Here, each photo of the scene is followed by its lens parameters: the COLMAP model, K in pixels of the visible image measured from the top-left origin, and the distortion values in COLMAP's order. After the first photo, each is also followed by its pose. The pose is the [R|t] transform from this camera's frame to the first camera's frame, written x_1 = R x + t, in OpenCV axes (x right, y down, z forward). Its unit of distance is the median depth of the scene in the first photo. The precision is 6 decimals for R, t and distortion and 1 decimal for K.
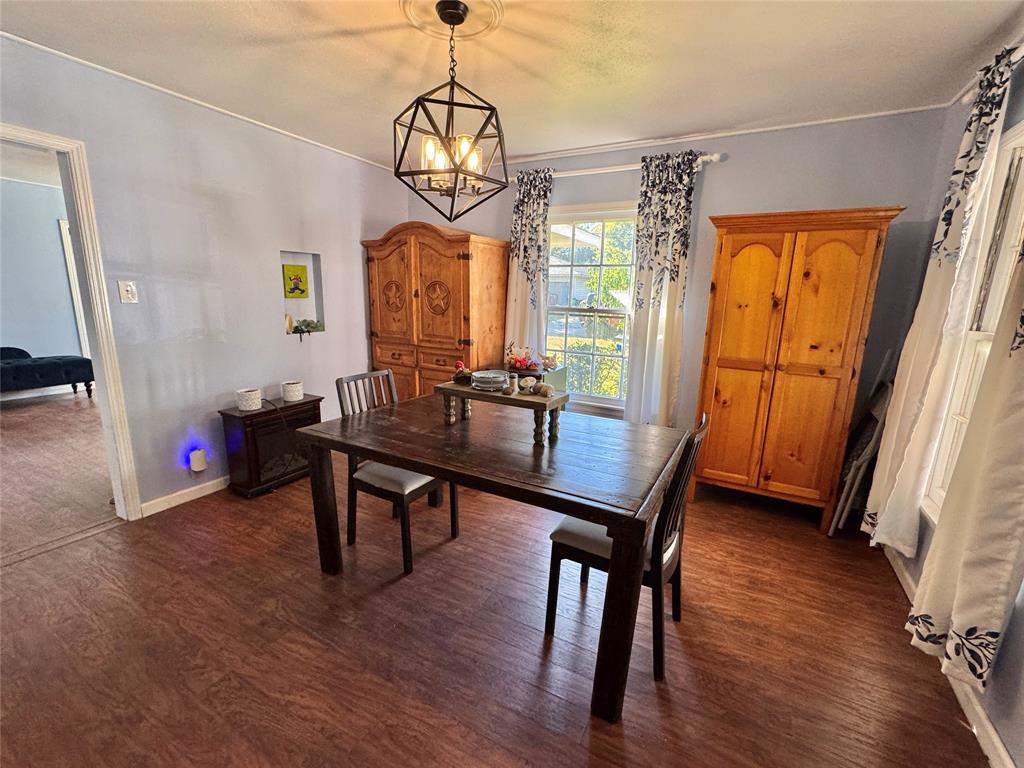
lens RADIAL K [[441.3, 0, 510.3], [0, 441.3, 385.0], [0, 0, 1]] dist [-0.000940, -0.000620]
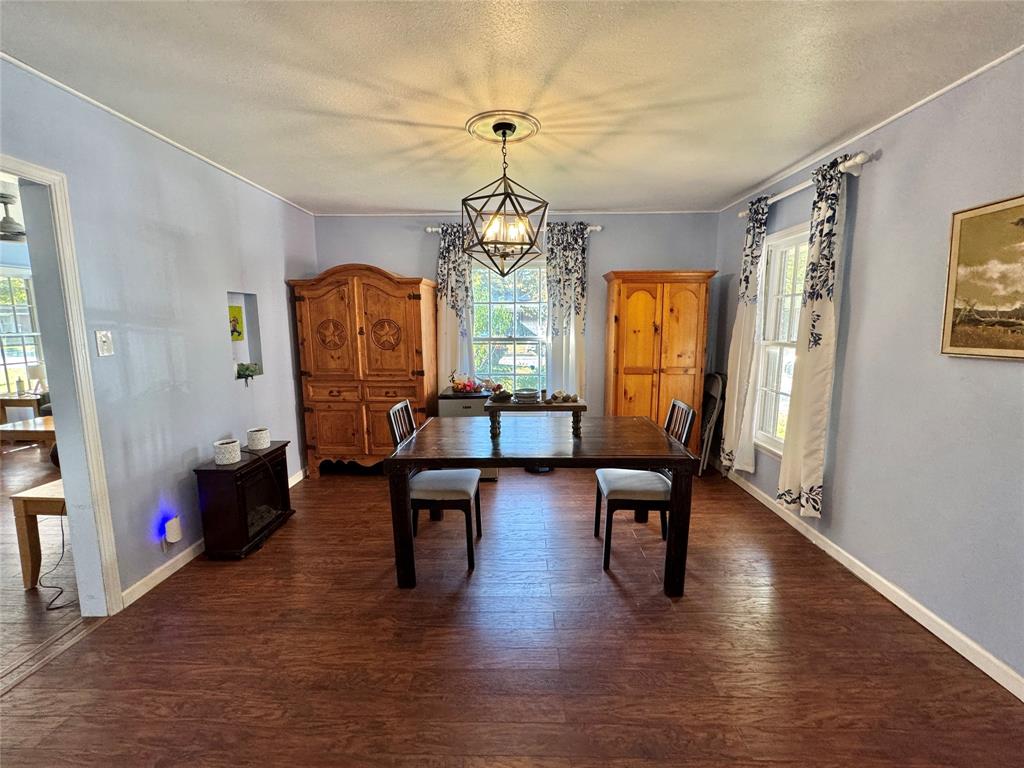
lens RADIAL K [[441.3, 0, 513.2], [0, 441.3, 385.5], [0, 0, 1]] dist [-0.000940, -0.000620]
pose [[0.886731, -0.094334, 0.452558, -0.448087], [0.121203, 0.992154, -0.030672, -0.004126], [-0.446114, 0.082049, 0.891207, -0.096851]]
